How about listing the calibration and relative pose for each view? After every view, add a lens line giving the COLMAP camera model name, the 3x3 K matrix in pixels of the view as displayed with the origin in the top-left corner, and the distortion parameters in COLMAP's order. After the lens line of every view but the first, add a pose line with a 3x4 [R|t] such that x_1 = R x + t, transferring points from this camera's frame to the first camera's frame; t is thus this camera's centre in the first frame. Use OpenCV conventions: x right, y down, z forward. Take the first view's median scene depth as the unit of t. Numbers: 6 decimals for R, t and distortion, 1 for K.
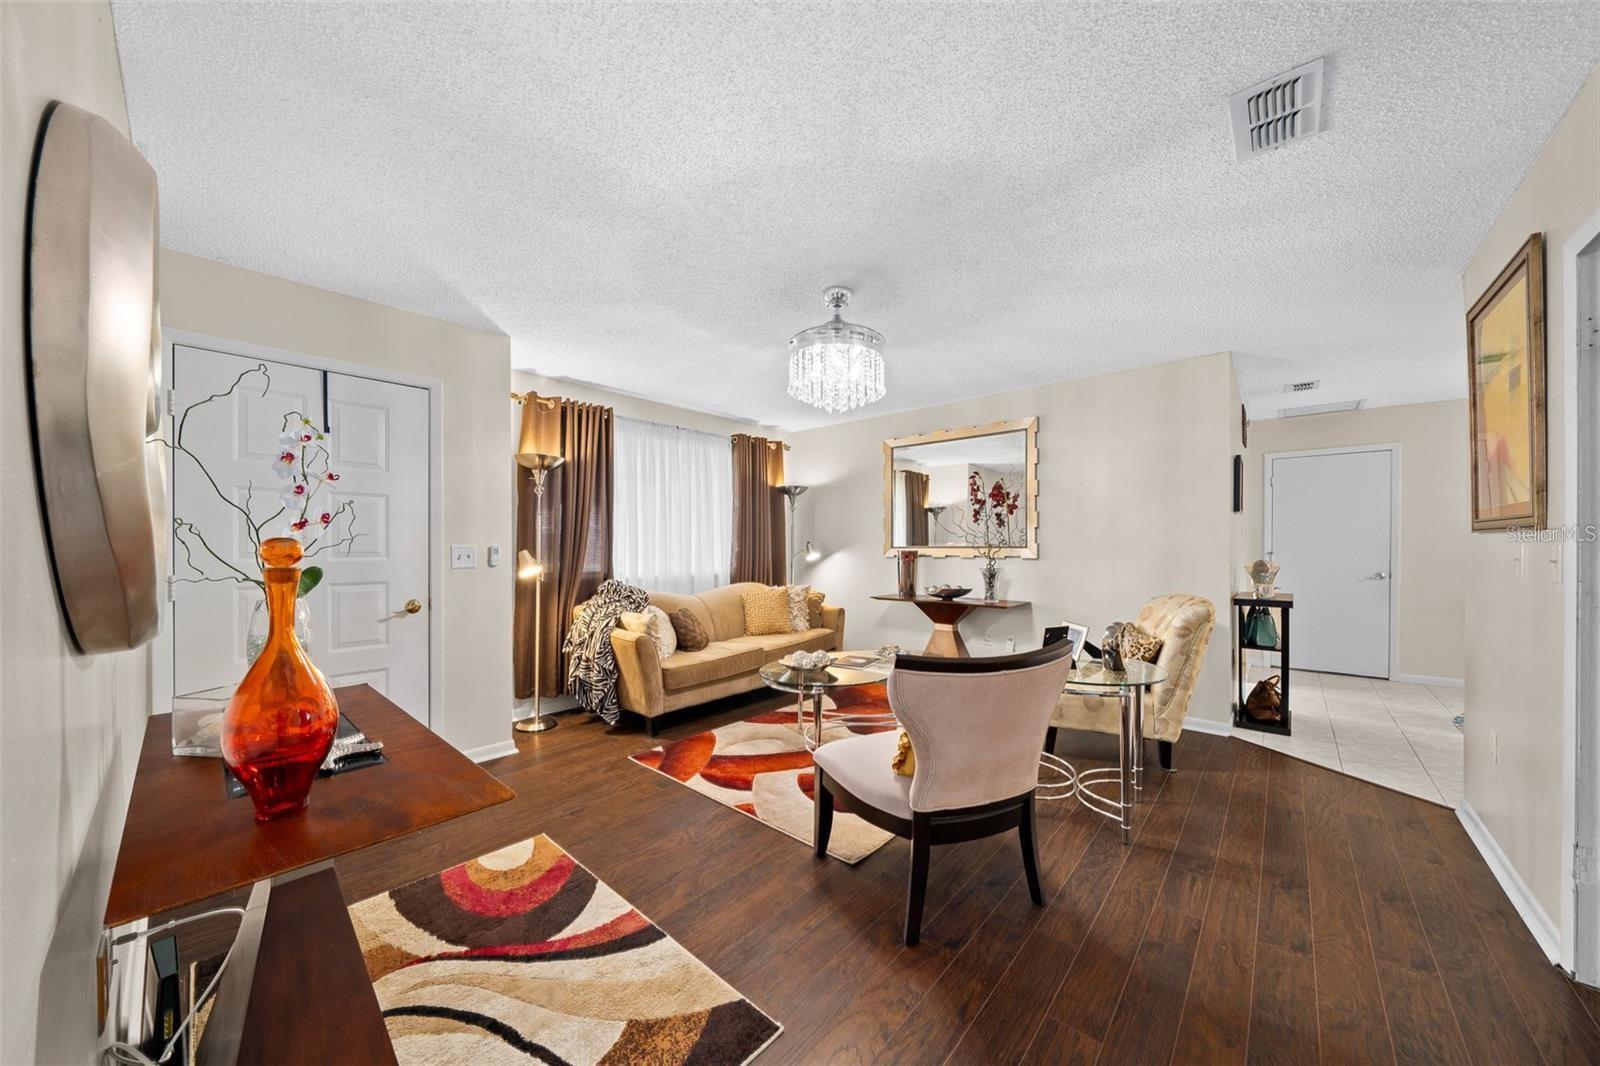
lens RADIAL K [[555.3, 0, 799.3], [0, 555.3, 546.3], [0, 0, 1]] dist [-0.007756, -0.000042]
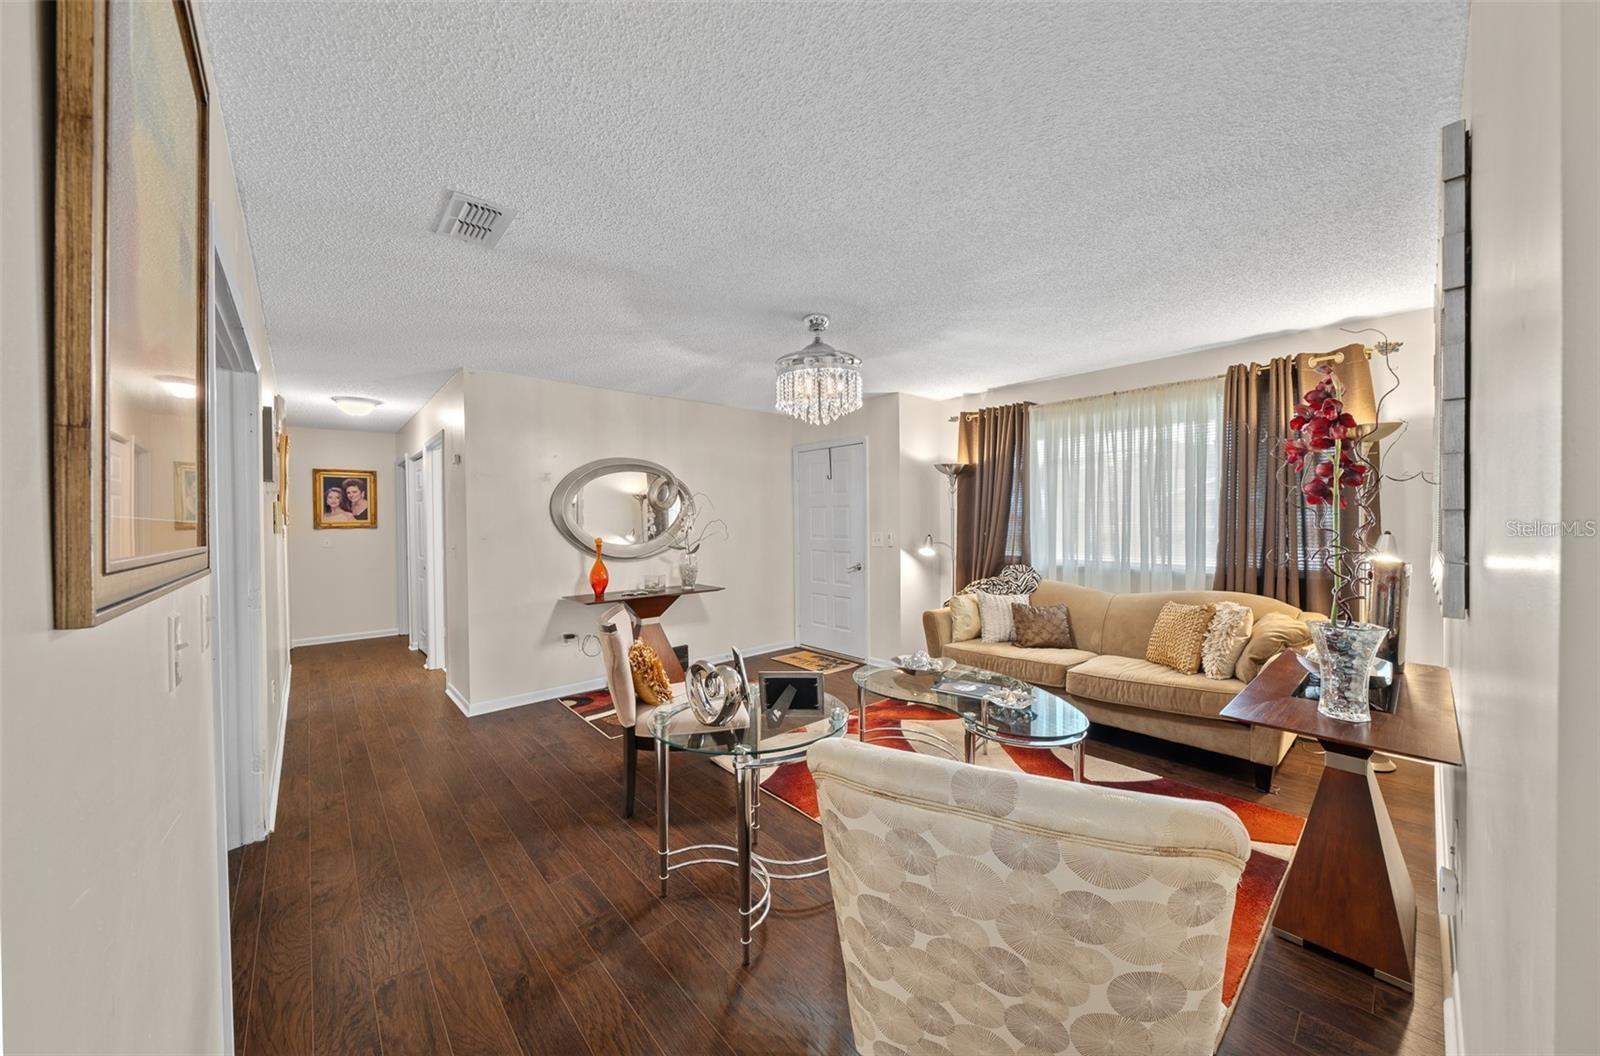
lens RADIAL K [[555.3, 0, 800.2], [0, 555.3, 521.5], [0, 0, 1]] dist [-0.007756, -0.000042]
pose [[-0.118920, 0.009618, -0.992857, 0.933902], [0.010027, 0.999914, 0.008485, -0.044068], [0.992853, -0.008946, -0.119006, 0.860405]]
